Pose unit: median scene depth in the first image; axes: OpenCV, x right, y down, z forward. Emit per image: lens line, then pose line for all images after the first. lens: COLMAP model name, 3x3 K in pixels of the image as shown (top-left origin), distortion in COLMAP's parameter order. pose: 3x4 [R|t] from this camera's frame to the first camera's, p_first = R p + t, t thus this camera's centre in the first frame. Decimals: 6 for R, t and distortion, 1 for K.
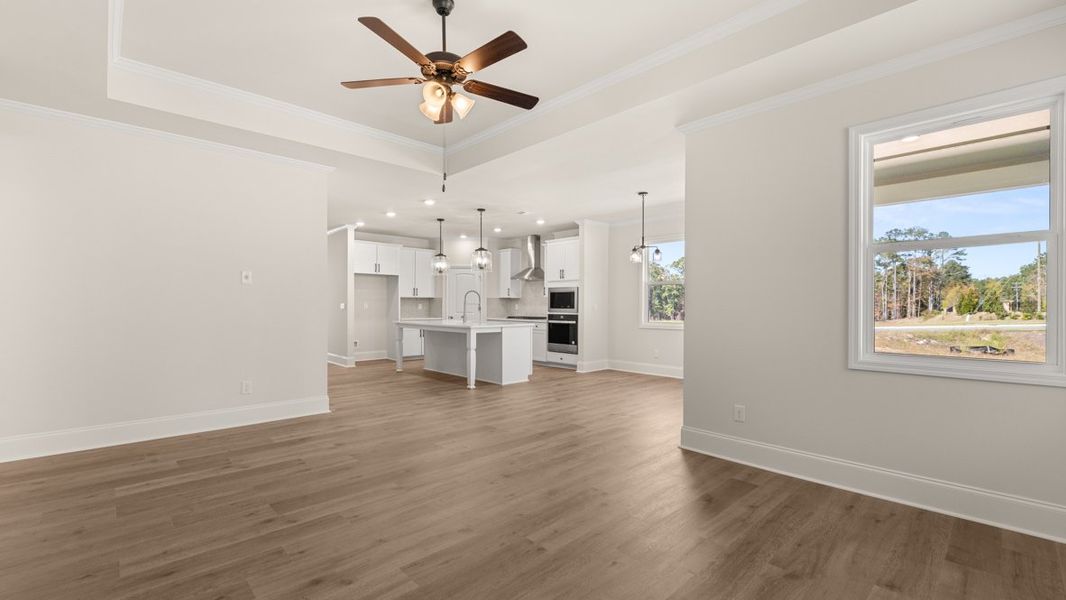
lens RADIAL K [[452.4, 0, 525.2], [0, 452.4, 304.5], [0, 0, 1]] dist [-0.000336, -0.000107]
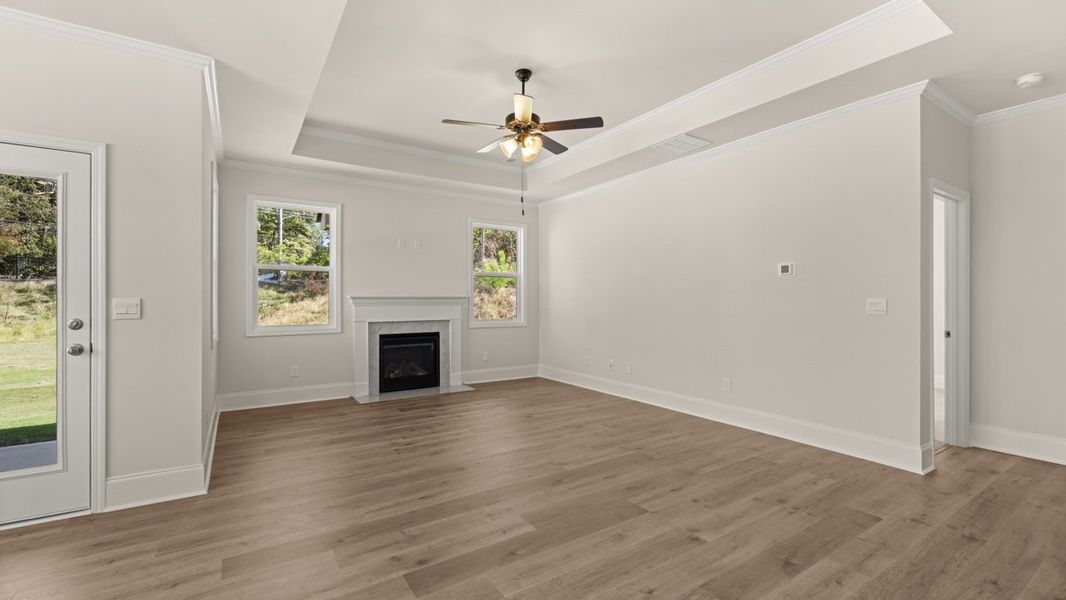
lens RADIAL K [[445.2, 0, 533.0], [0, 445.2, 300.0], [0, 0, 1]] dist [-0.006288, 0.000156]
pose [[-0.986994, -0.004652, 0.160691, -0.139099], [-0.005095, 0.999984, -0.002345, -0.000003], [-0.160678, -0.003134, -0.987002, 0.757670]]
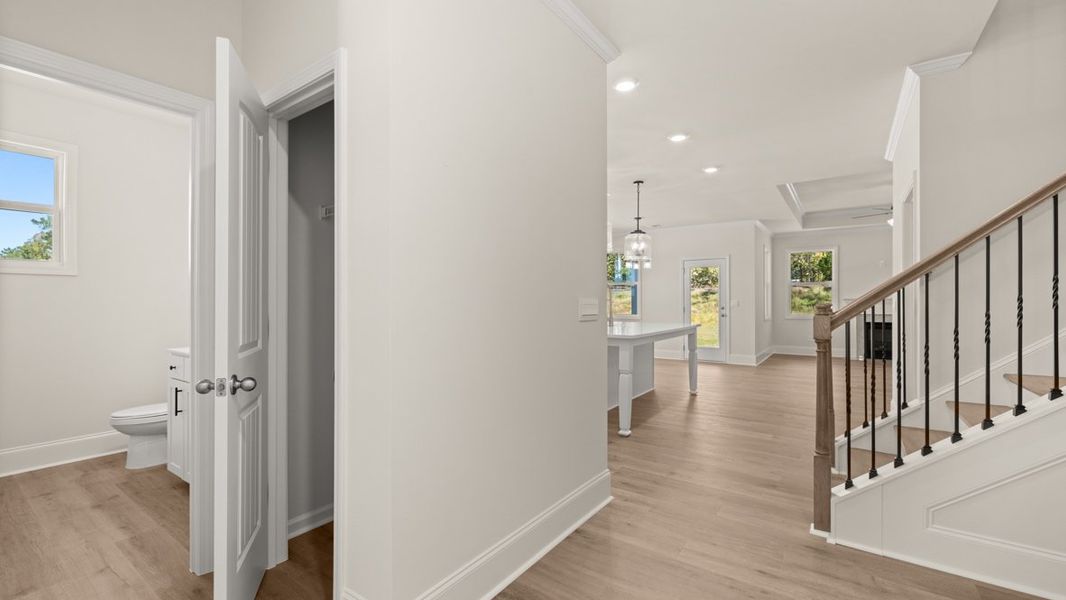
lens RADIAL K [[448.7, 0, 528.1], [0, 448.7, 299.5], [0, 0, 1]] dist [0.000813, 0.000269]
pose [[-0.206072, 0.001654, 0.978535, -0.731580], [-0.001122, 0.999998, -0.001926, -0.000473], [-0.978536, -0.001495, -0.206070, 1.182397]]
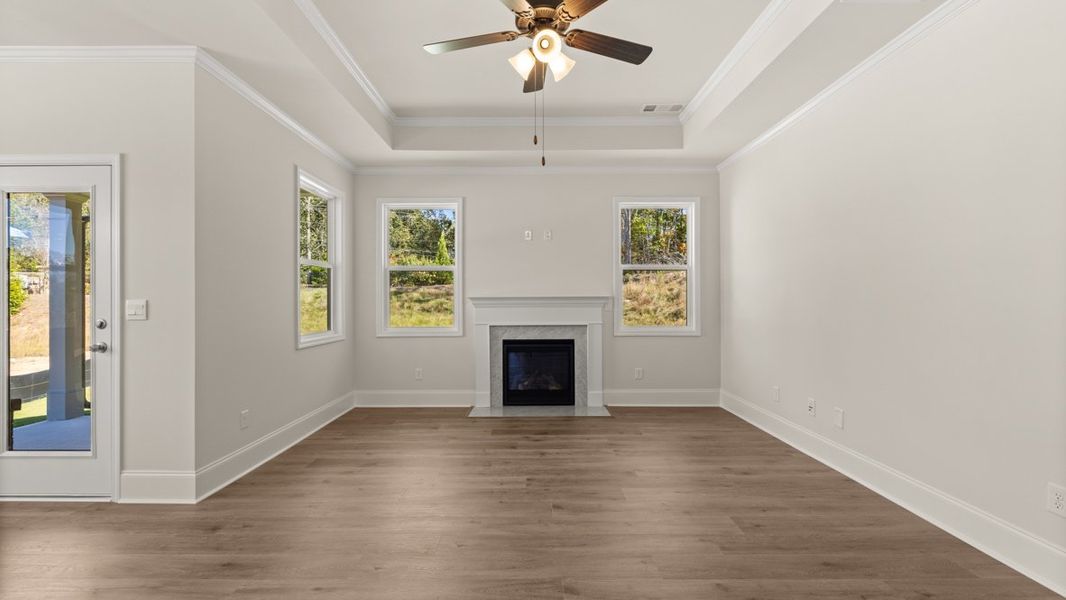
lens RADIAL K [[445.2, 0, 533.0], [0, 445.2, 300.0], [0, 0, 1]] dist [-0.006288, 0.000156]
pose [[-0.736816, 0.000091, 0.676093, -0.238868], [-0.001915, 0.999996, -0.002222, -0.000198], [-0.676091, -0.002932, -0.736813, 0.536826]]
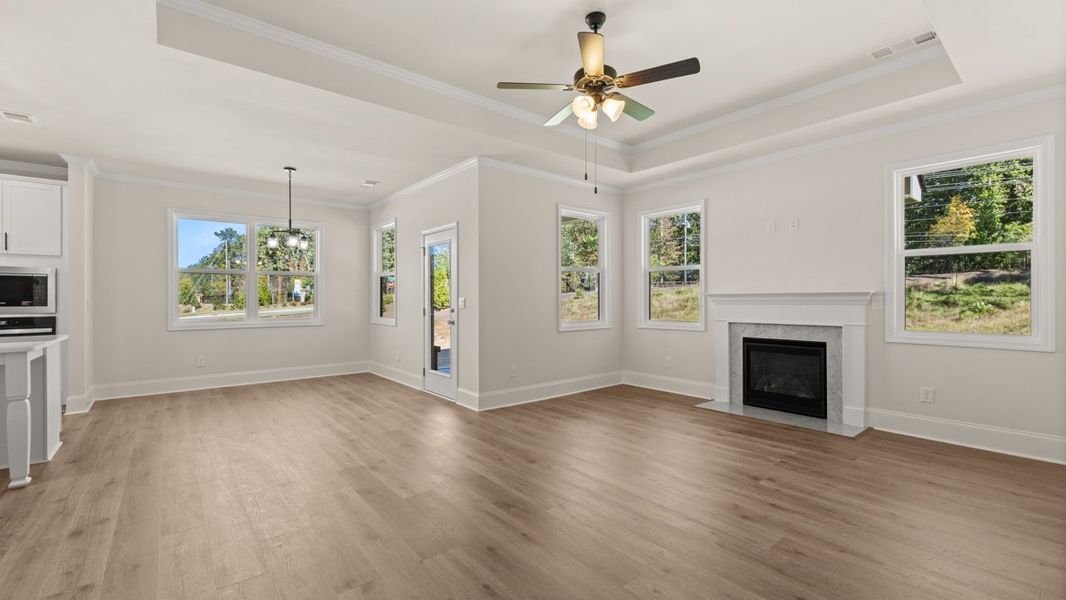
lens RADIAL K [[448.7, 0, 528.1], [0, 448.7, 299.5], [0, 0, 1]] dist [0.000813, 0.000269]
pose [[0.062387, -0.005516, 0.998037, -0.417725], [0.001117, 0.999984, 0.005457, -0.001459], [-0.998051, 0.000775, 0.062392, 0.363898]]
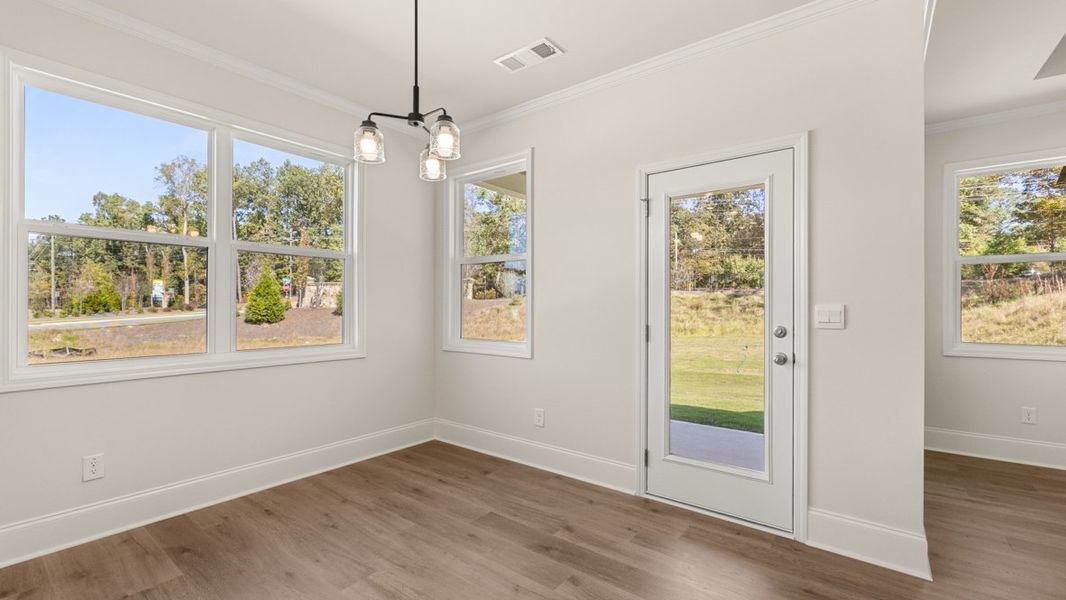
lens RADIAL K [[452.4, 0, 525.2], [0, 452.4, 304.5], [0, 0, 1]] dist [-0.000336, -0.000107]
pose [[-0.160098, -0.002324, 0.987098, -0.045396], [-0.005075, 0.999986, 0.001531, 0.000110], [-0.987088, -0.004765, -0.160108, 0.719712]]
